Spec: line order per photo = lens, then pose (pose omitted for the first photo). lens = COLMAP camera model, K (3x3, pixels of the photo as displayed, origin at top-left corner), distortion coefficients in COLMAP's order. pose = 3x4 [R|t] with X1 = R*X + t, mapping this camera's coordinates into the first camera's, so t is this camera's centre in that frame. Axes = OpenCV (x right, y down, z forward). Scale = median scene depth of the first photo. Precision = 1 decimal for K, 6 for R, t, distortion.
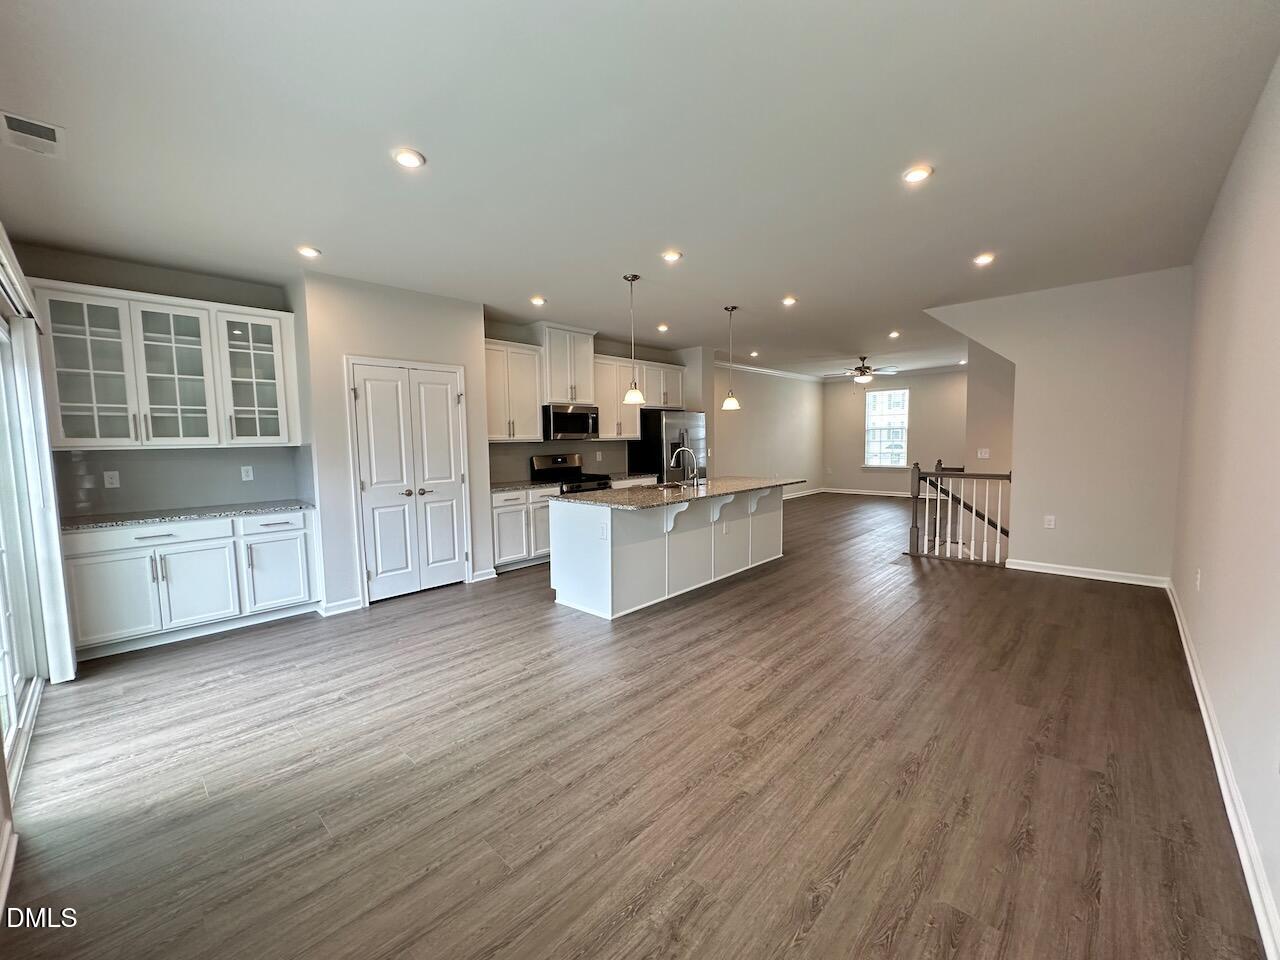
lens RADIAL K [[513.3, 0, 637.2], [0, 513.3, 481.3], [0, 0, 1]] dist [-0.004749, -0.000445]
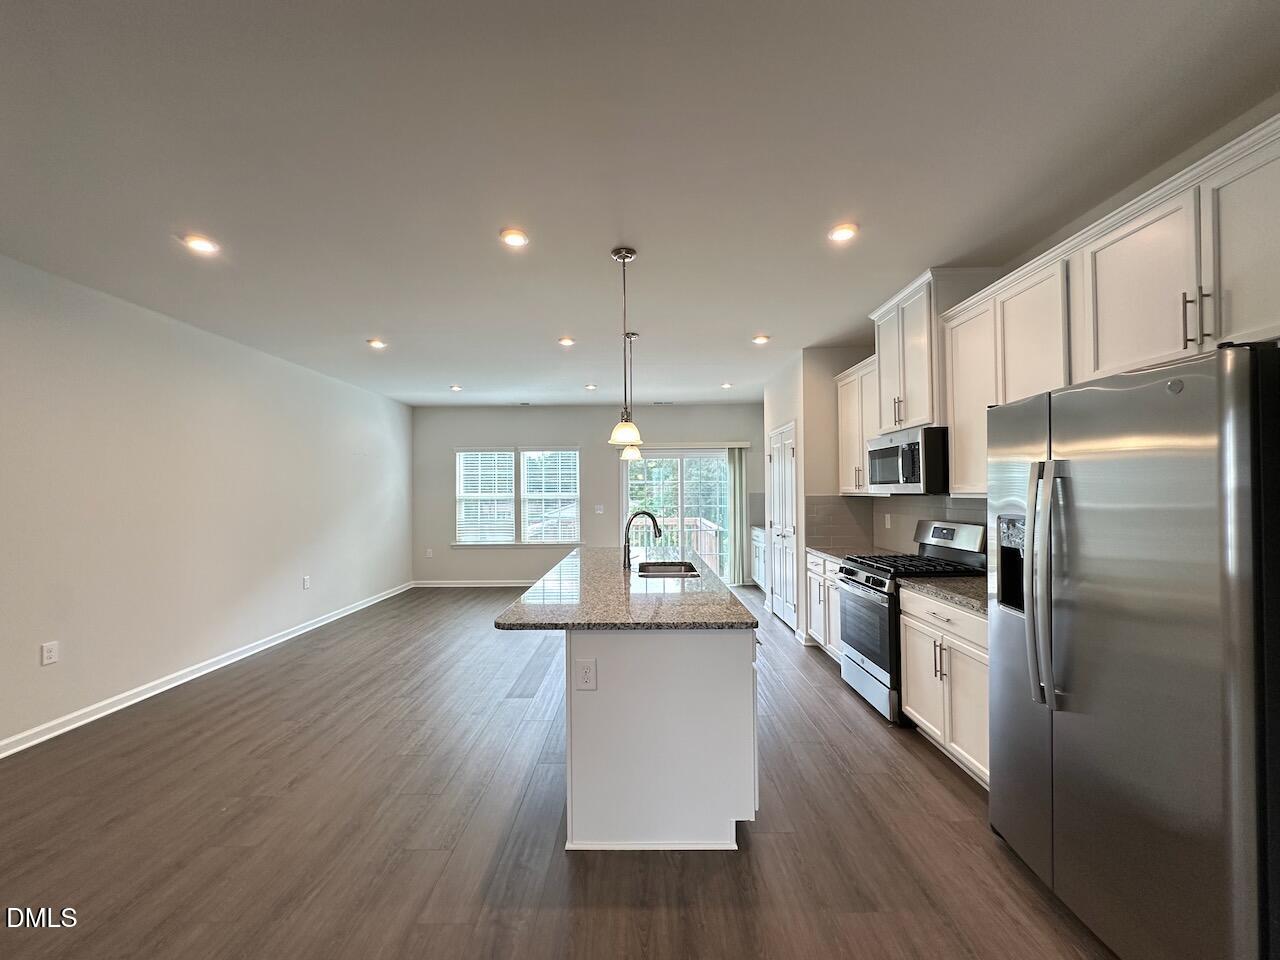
lens RADIAL K [[513.3, 0, 642.1], [0, 513.3, 486.7], [0, 0, 1]] dist [-0.004749, -0.000445]
pose [[-0.720677, 0.014784, -0.693113, 0.773908], [-0.035847, 0.997641, 0.058552, -0.183827], [0.692343, 0.067043, -0.718447, 2.019390]]
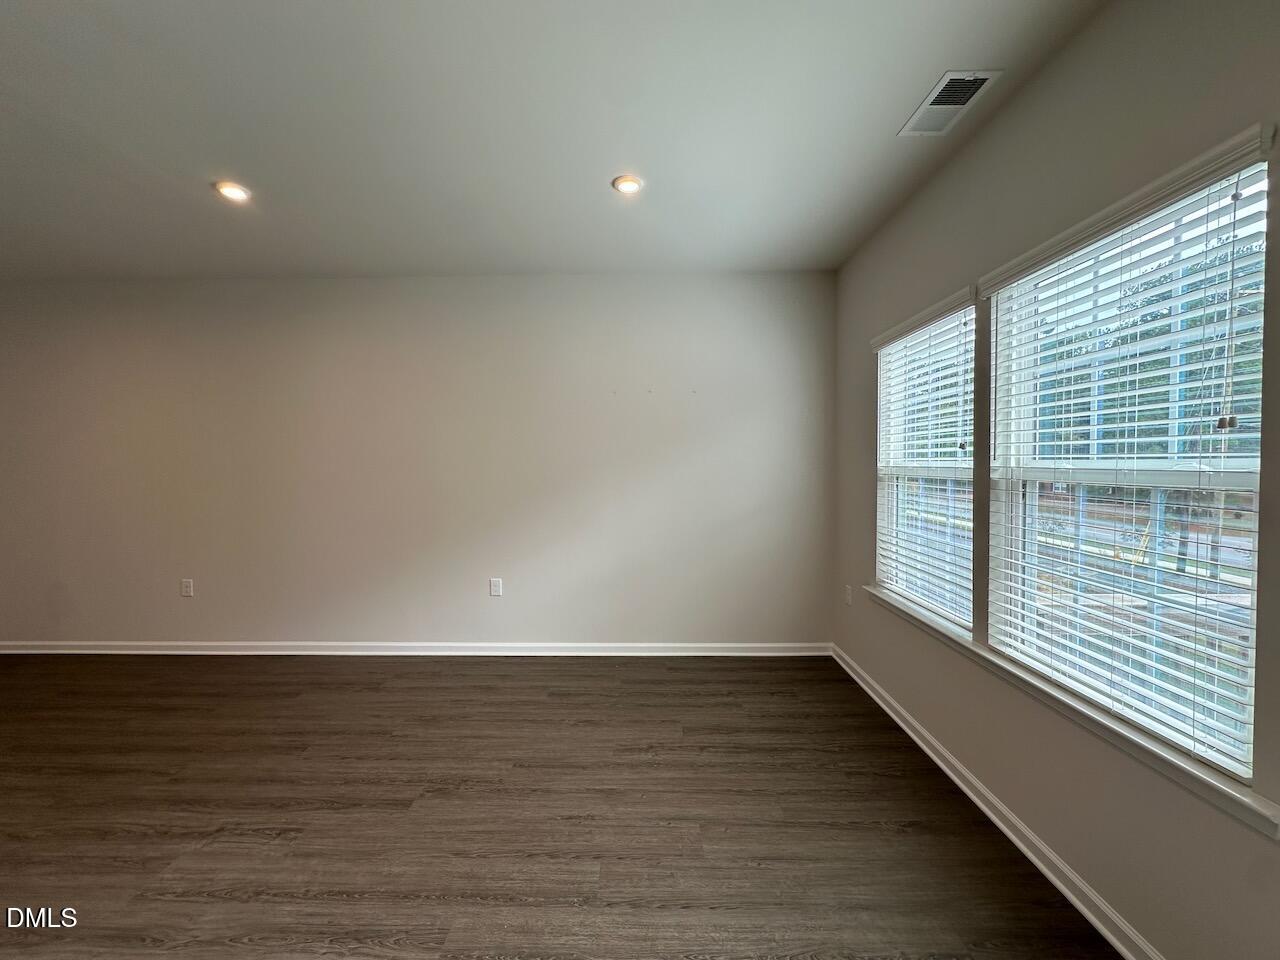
lens RADIAL K [[513.3, 0, 638.8], [0, 513.3, 482.4], [0, 0, 1]] dist [-0.004749, -0.000445]
pose [[-0.679252, -0.008191, 0.733860, -0.458728], [0.078421, 0.993403, 0.083673, -0.065388], [-0.729703, 0.114386, -0.674128, 0.817145]]
